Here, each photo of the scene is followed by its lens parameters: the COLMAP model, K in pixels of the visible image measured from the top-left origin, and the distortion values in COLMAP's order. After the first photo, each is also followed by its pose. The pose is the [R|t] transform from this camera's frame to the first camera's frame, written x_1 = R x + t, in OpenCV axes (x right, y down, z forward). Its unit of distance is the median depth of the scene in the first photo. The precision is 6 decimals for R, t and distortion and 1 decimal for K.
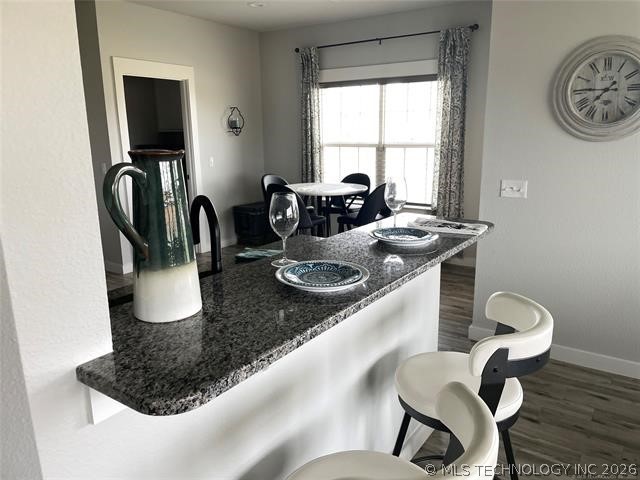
lens RADIAL K [[473.6, 0, 320.0], [0, 473.6, 240.0], [0, 0, 1]] dist [0.002017, -0.007152]
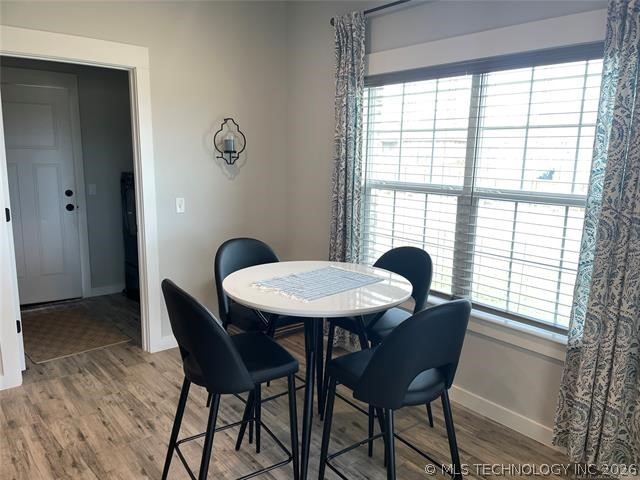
lens RADIAL K [[473.6, 0, 320.0], [0, 473.6, 240.0], [0, 0, 1]] dist [0.002017, -0.007152]
pose [[0.962214, 0.078008, -0.260882, 0.112765], [-0.090343, 0.995274, -0.035609, -0.119077], [0.256871, 0.057832, 0.964714, 0.476110]]
